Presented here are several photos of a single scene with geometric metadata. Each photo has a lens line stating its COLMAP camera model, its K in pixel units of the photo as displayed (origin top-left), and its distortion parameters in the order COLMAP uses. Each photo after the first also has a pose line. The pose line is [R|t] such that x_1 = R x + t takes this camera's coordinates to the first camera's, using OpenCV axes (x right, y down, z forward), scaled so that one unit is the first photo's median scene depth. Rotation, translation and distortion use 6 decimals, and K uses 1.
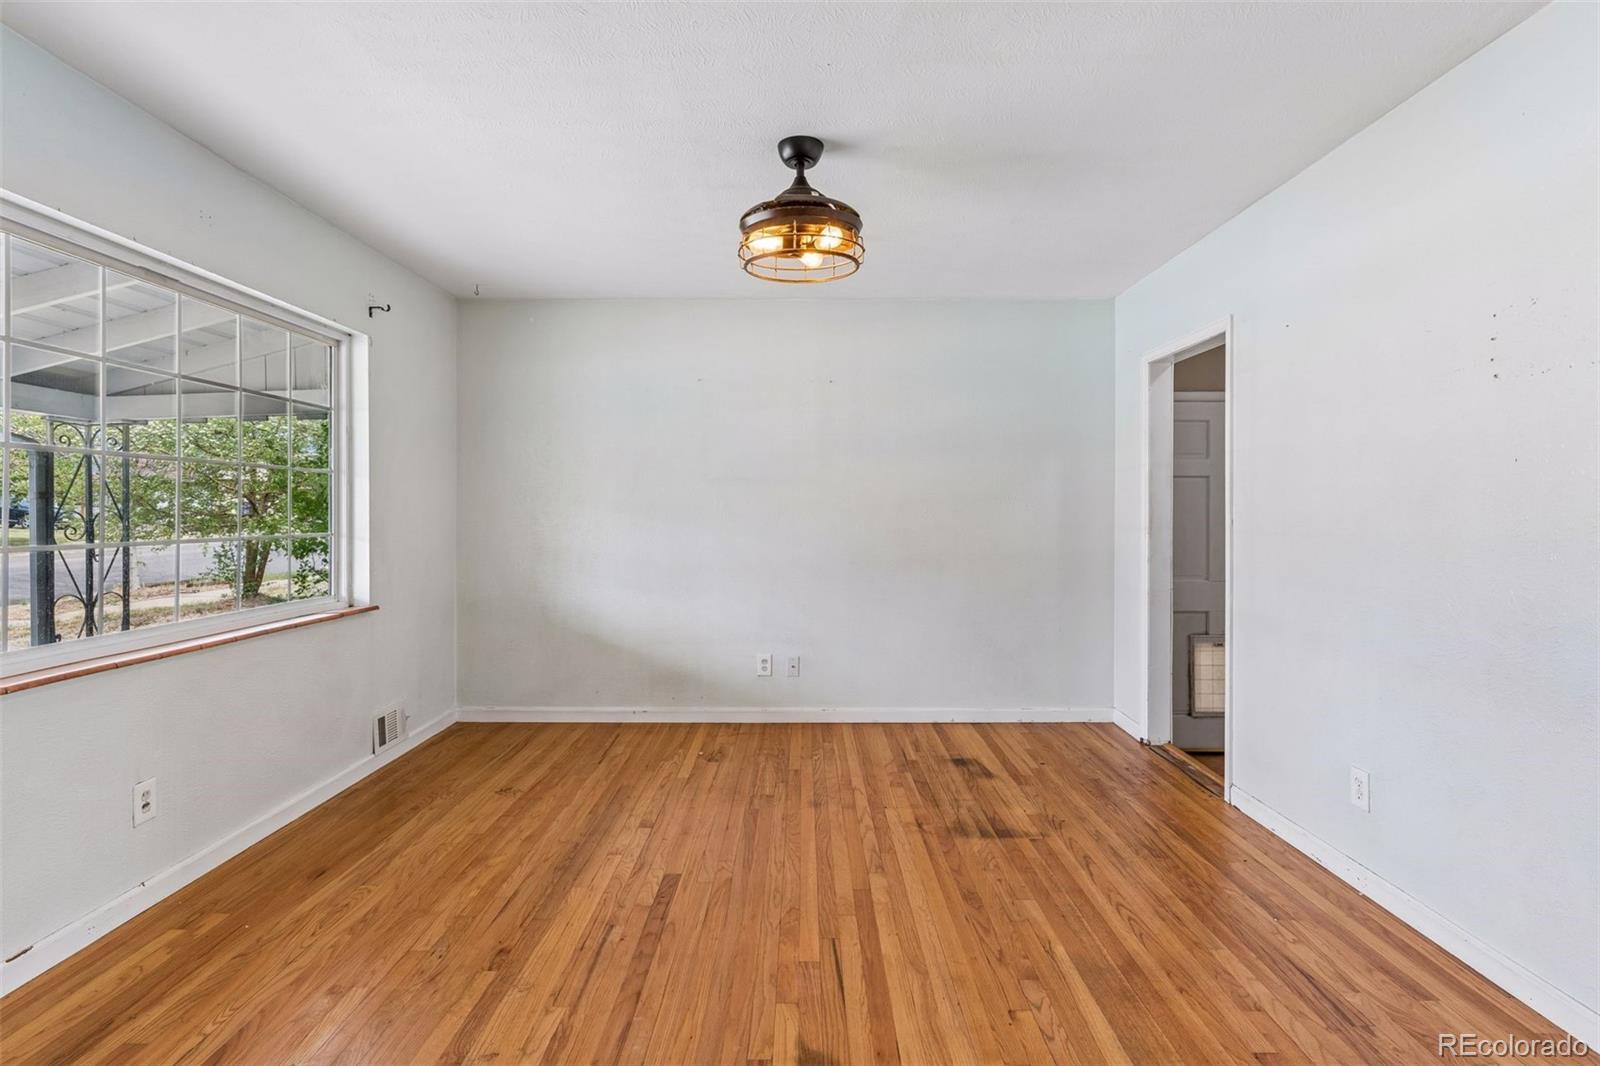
lens RADIAL K [[784.5, 0, 801.0], [0, 784.5, 521.9], [0, 0, 1]] dist [0.000290, -0.000634]
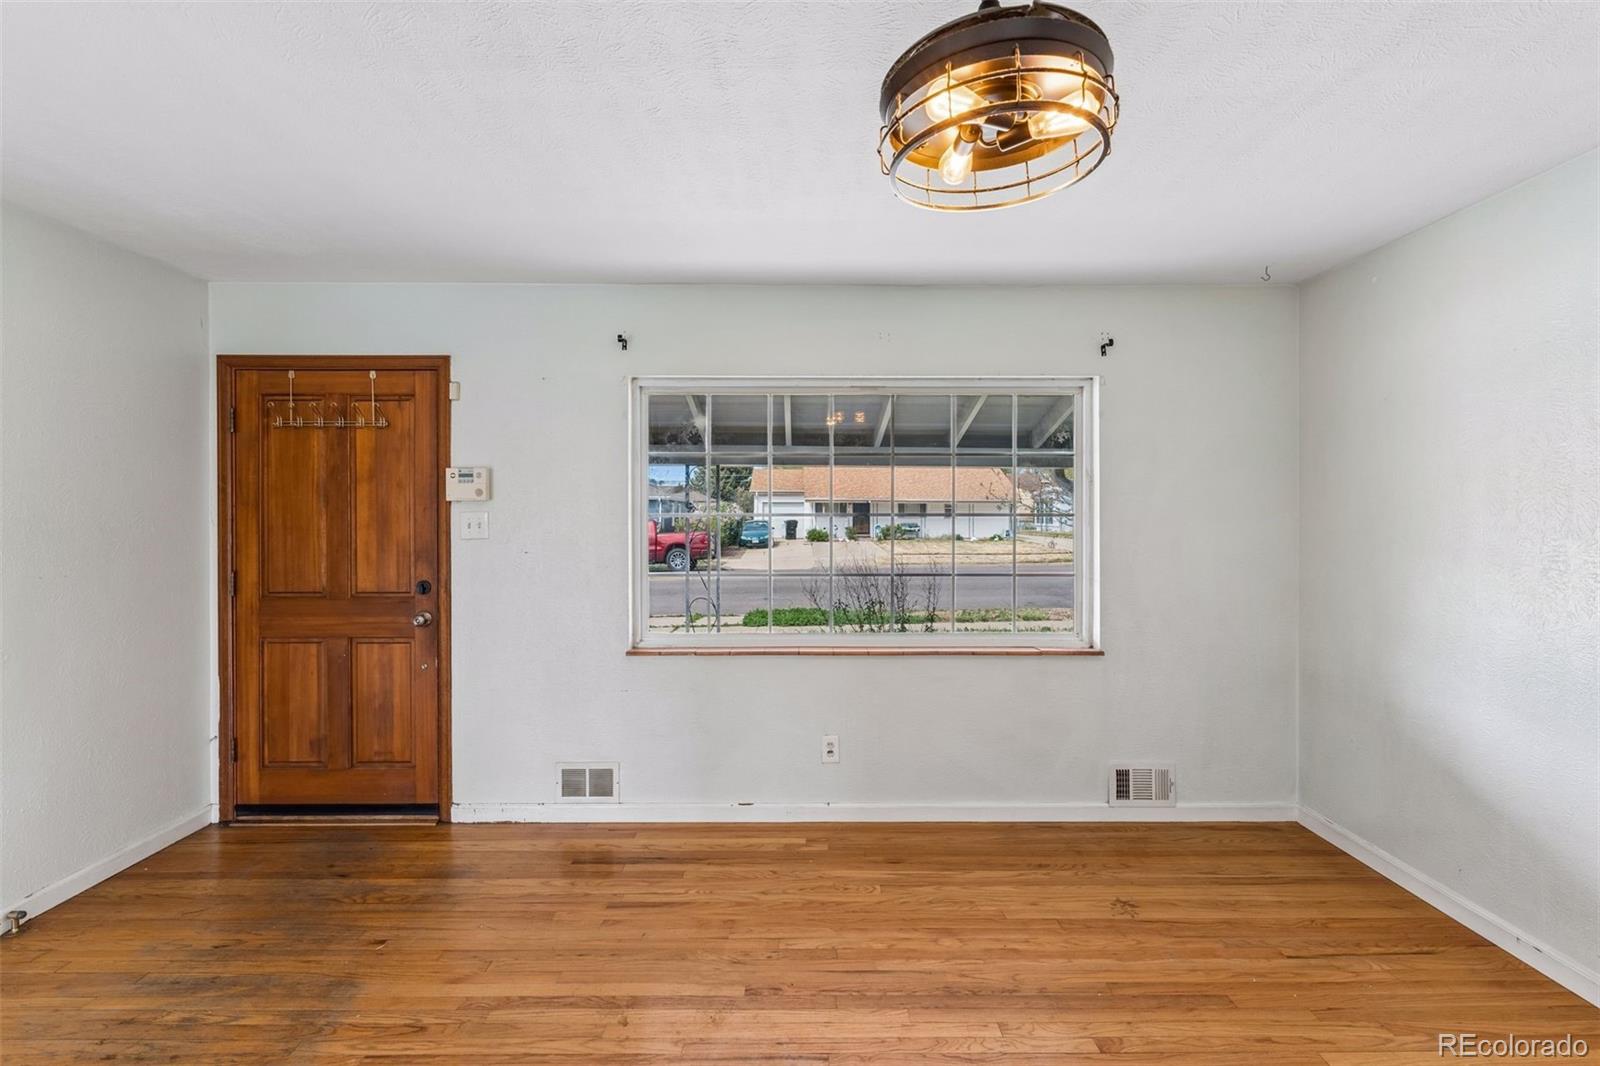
lens RADIAL K [[734.6, 0, 799.9], [0, 734.6, 521.8], [0, 0, 1]] dist [-0.004687, 0.000778]
pose [[0.003022, 0.008616, -0.999958, 0.562762], [-0.013191, 0.999876, 0.008576, -0.087165], [0.999908, 0.013164, 0.003136, 0.953506]]
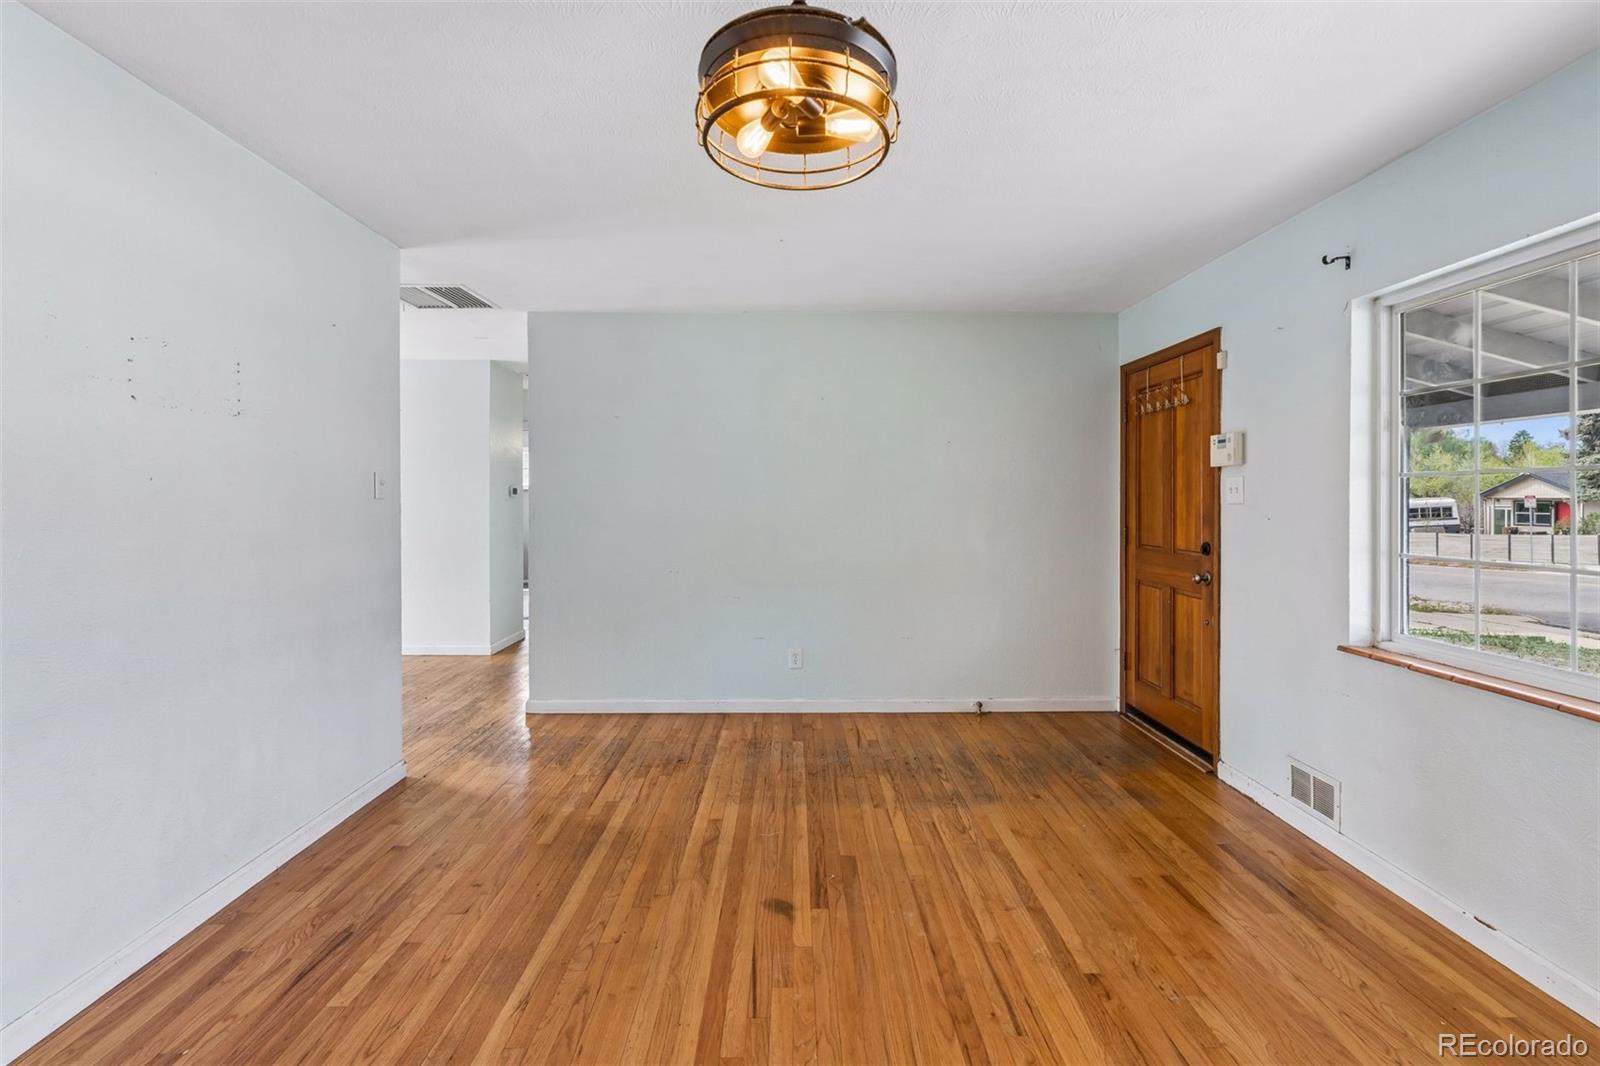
lens RADIAL K [[734.6, 0, 796.5], [0, 734.6, 501.6], [0, 0, 1]] dist [-0.004687, 0.000778]
pose [[-0.999950, -0.004469, -0.008978, 0.003805], [-0.004635, 0.999818, 0.018498, -0.059790], [0.008893, 0.018539, -0.999789, 1.746515]]
